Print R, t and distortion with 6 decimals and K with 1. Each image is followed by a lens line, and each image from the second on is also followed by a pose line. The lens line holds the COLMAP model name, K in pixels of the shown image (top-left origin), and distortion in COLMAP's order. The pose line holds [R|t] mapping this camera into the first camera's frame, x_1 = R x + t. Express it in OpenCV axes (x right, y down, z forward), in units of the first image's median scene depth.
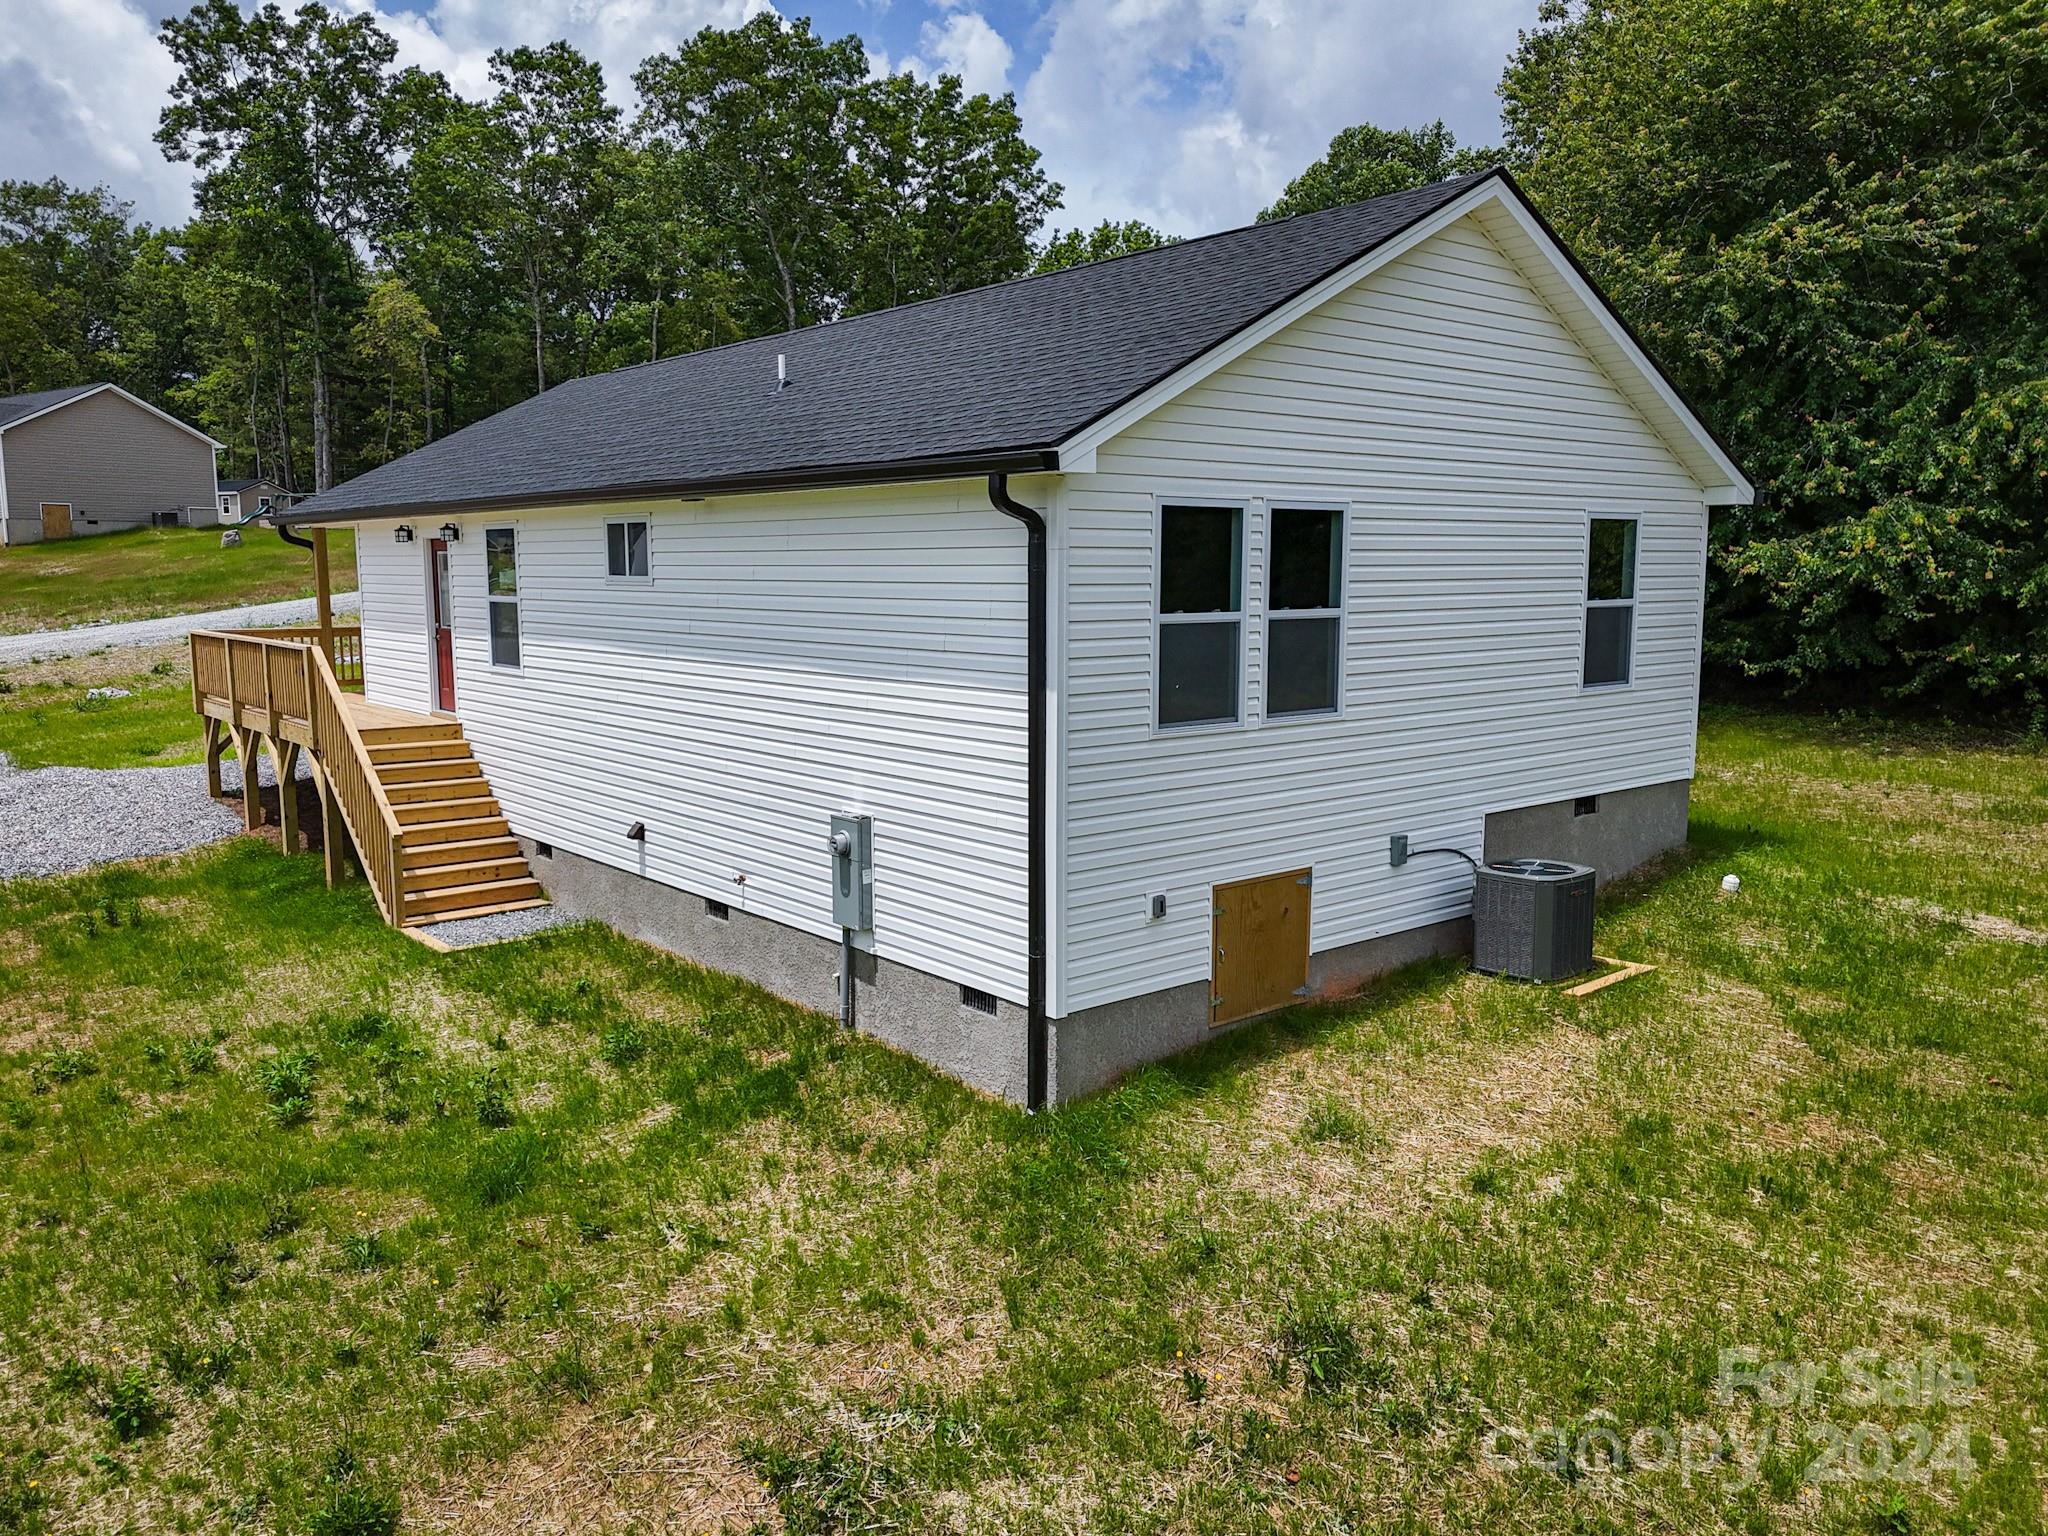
lens RADIAL K [[1502.4, 0, 1025.0], [0, 1502.4, 777.6], [0, 0, 1]] dist [0.058362, -0.043651]
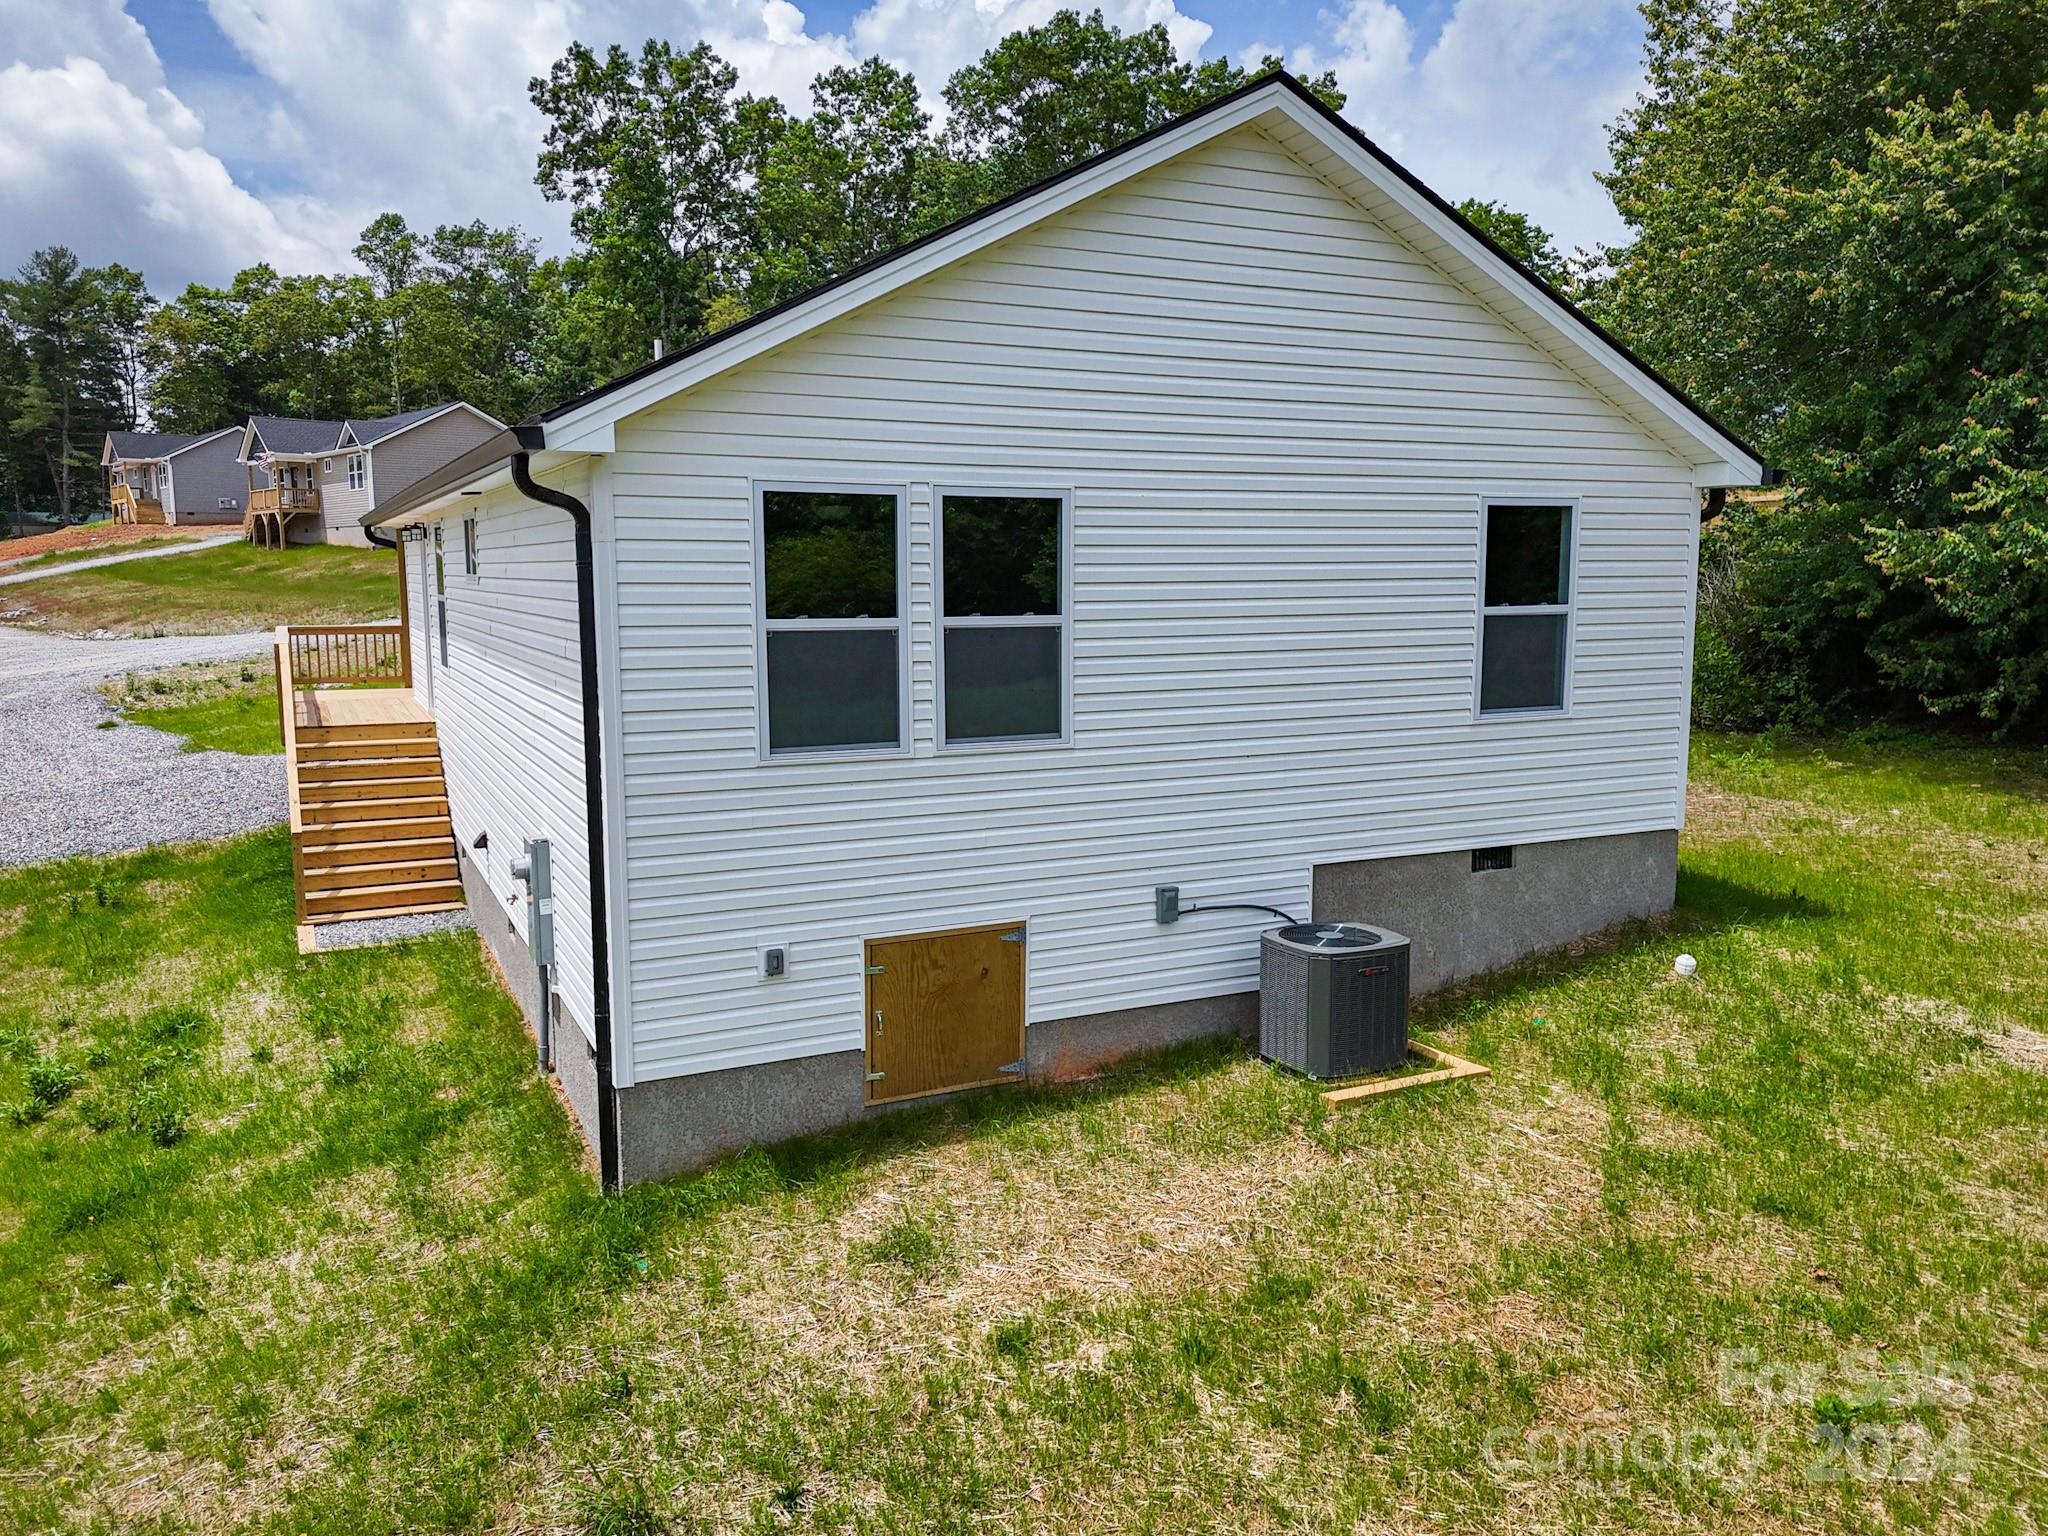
lens RADIAL K [[1502.4, 0, 1023.8], [0, 1502.4, 781.5], [0, 0, 1]] dist [0.058362, -0.043651]
pose [[0.970049, 0.033251, -0.240622, 0.390181], [-0.032516, 0.999447, 0.007025, -0.024841], [0.240723, 0.001009, 0.970593, 0.184624]]
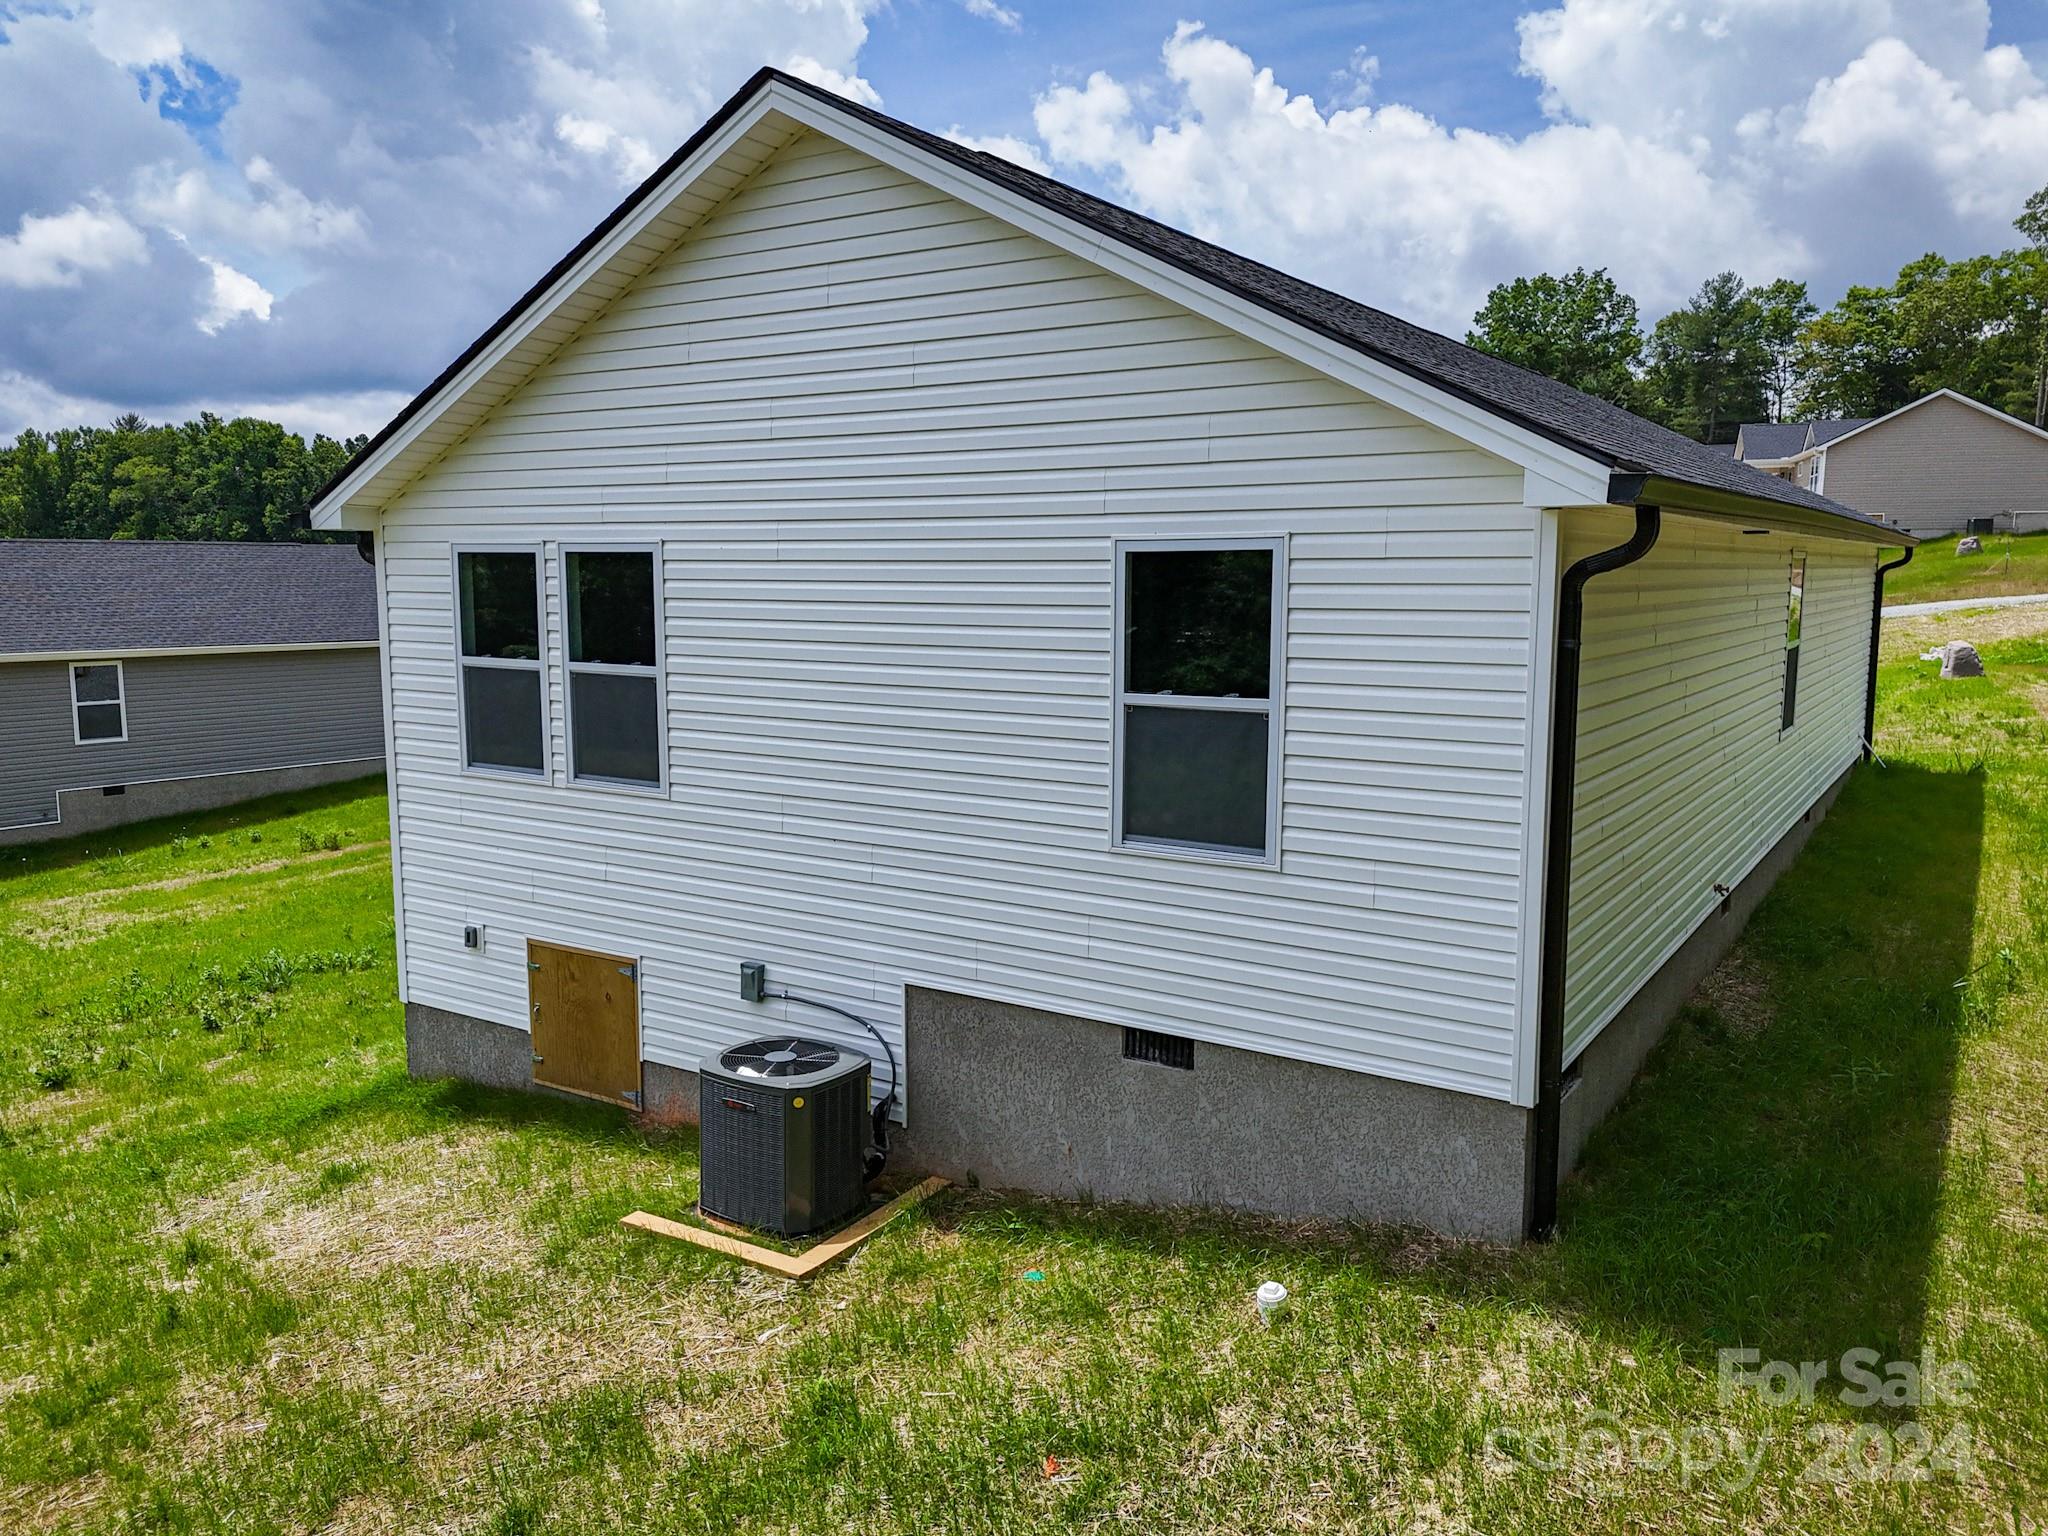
lens RADIAL K [[1502.4, 0, 1031.1], [0, 1502.4, 785.1], [0, 0, 1]] dist [0.058362, -0.043651]
pose [[0.303614, 0.138307, -0.942703, 1.071851], [-0.134709, 0.985701, 0.101230, -0.159761], [0.943224, 0.096256, 0.317904, 0.930002]]
